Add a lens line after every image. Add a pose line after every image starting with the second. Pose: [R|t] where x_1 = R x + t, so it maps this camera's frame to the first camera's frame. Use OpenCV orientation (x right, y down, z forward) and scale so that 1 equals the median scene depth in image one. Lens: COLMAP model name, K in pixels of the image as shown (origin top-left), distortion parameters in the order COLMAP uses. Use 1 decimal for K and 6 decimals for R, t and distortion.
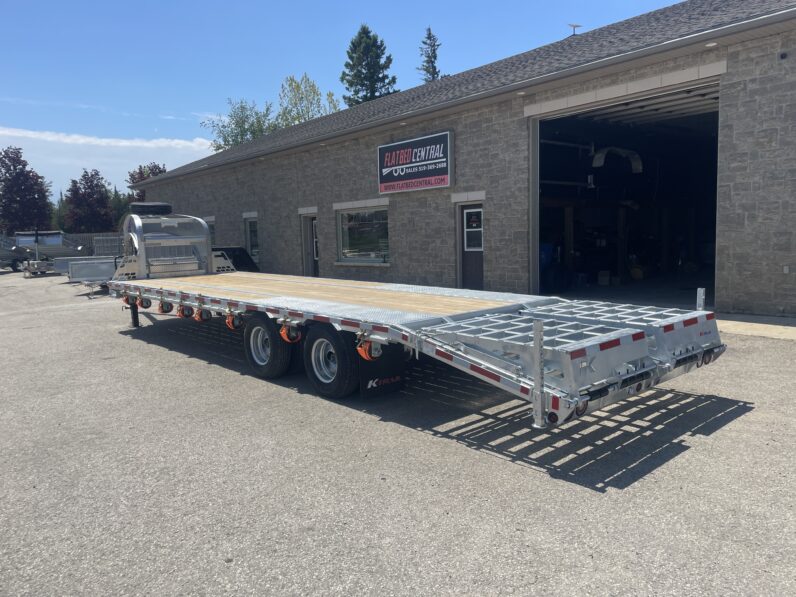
lens RADIAL K [[597.4, 0, 402.3], [0, 597.4, 296.4], [0, 0, 1]] dist [0.082110, -0.103507]
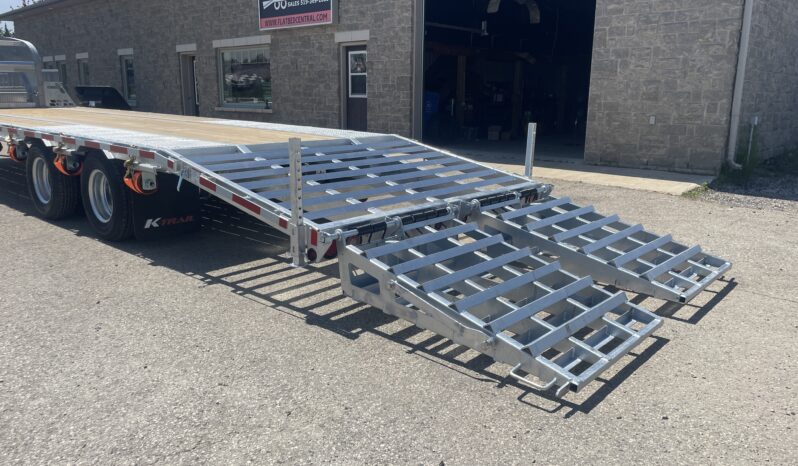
lens RADIAL K [[600.8, 0, 404.5], [0, 600.8, 227.9], [0, 0, 1]] dist [0.066711, -0.071419]
pose [[0.992212, 0.013546, 0.123819, 0.083295], [-0.027404, 0.993452, 0.110913, 0.020552], [-0.121506, -0.113443, 0.986087, 0.049094]]
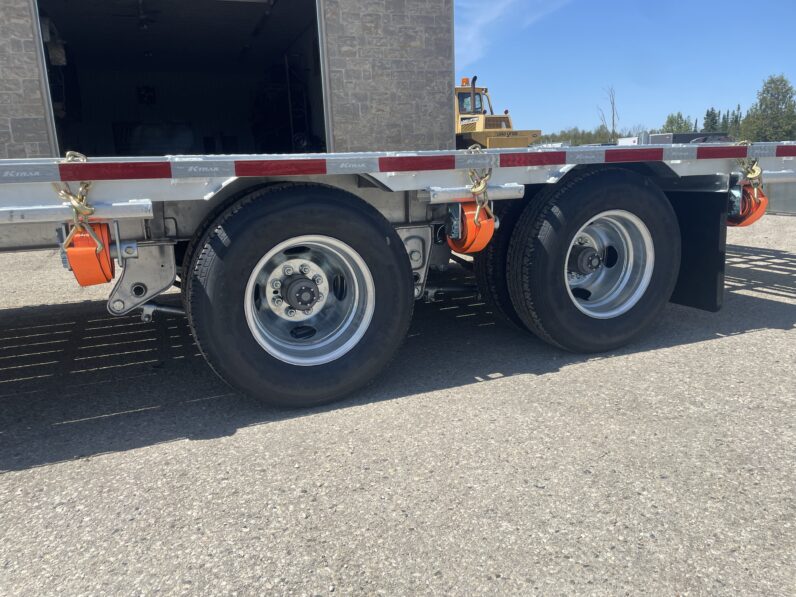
lens RADIAL K [[597.4, 0, 391.2], [0, 597.4, 306.0], [0, 0, 1]] dist [0.082110, -0.103507]
pose [[0.342132, -0.181530, 0.921950, -0.256839], [0.137113, 0.980305, 0.142137, 0.035166], [-0.929594, 0.077782, 0.360284, 0.452962]]
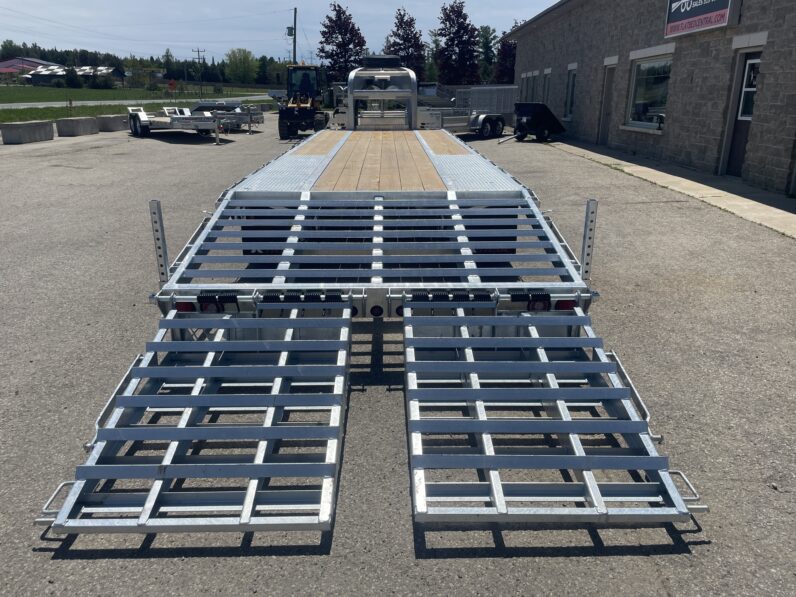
lens RADIAL K [[597.4, 0, 396.5], [0, 597.4, 290.1], [0, 0, 1]] dist [0.082110, -0.103507]
pose [[0.751885, 0.232452, -0.616956, 0.321084], [-0.091789, 0.963577, 0.251186, -0.025893], [0.652874, -0.132234, 0.745835, 0.167825]]
